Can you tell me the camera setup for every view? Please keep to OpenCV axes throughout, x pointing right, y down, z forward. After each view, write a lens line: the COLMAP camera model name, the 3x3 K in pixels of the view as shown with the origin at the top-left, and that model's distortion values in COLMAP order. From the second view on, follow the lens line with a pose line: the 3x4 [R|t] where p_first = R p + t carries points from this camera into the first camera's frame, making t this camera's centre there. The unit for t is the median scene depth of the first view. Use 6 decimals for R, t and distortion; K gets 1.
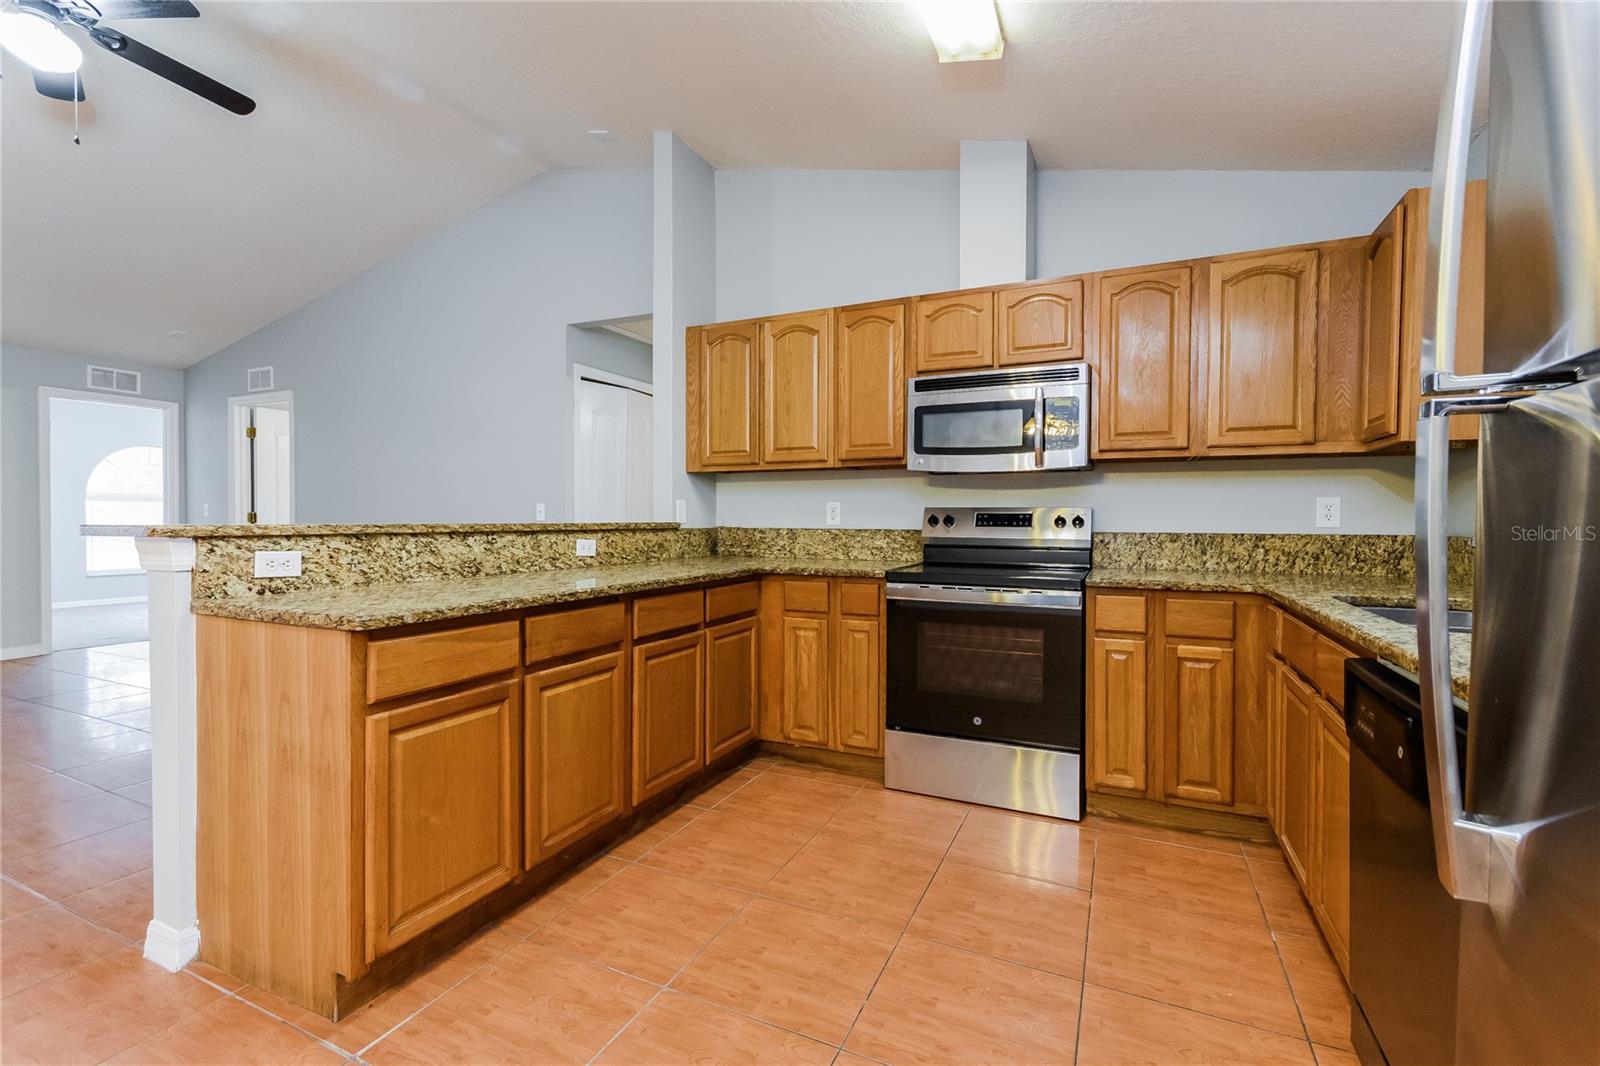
lens RADIAL K [[693.4, 0, 839.0], [0, 693.4, 528.6], [0, 0, 1]] dist [-0.004988, 0.002150]
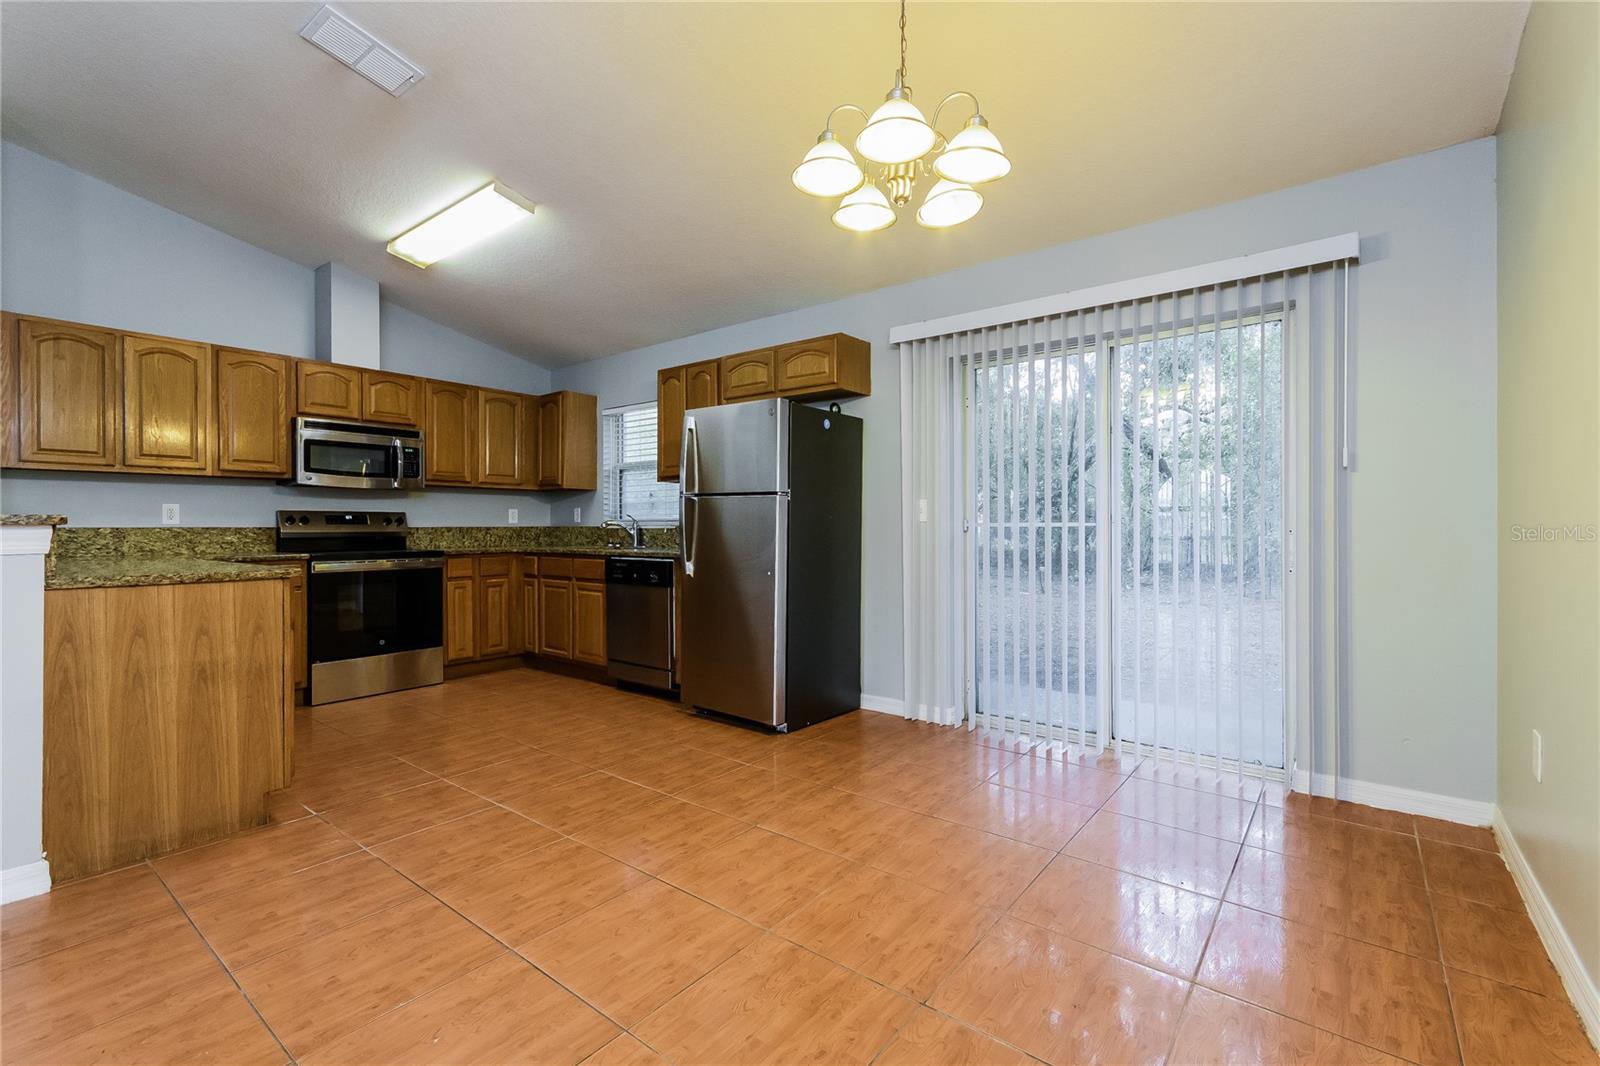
lens RADIAL K [[693.4, 0, 806.7], [0, 693.4, 534.6], [0, 0, 1]] dist [-0.004988, 0.002150]
pose [[0.242706, -0.015038, 0.969983, -1.051706], [0.020129, 0.999743, 0.010462, 0.025264], [-0.969891, 0.016985, 0.242947, -0.336773]]
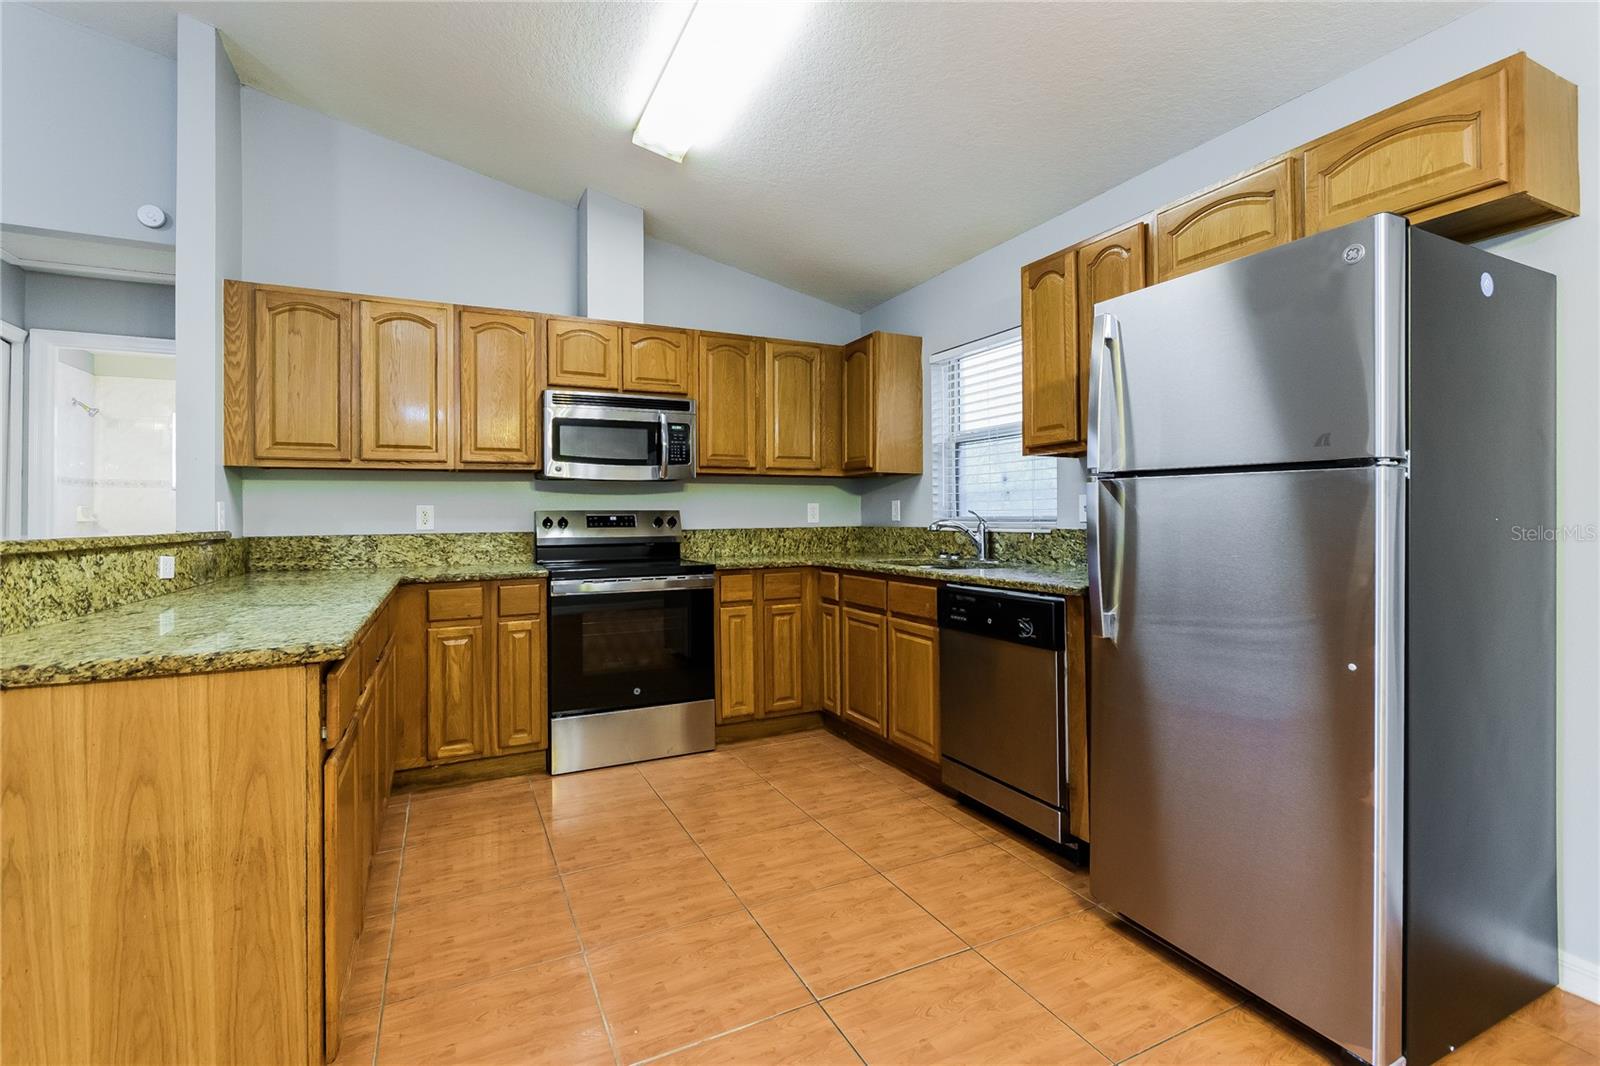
lens RADIAL K [[693.4, 0, 814.8], [0, 693.4, 514.4], [0, 0, 1]] dist [-0.004988, 0.002150]
pose [[0.636864, -0.007755, 0.770938, -0.489456], [0.025085, 0.999628, -0.010668, -0.003540], [-0.770568, 0.026133, 0.636821, 0.003413]]
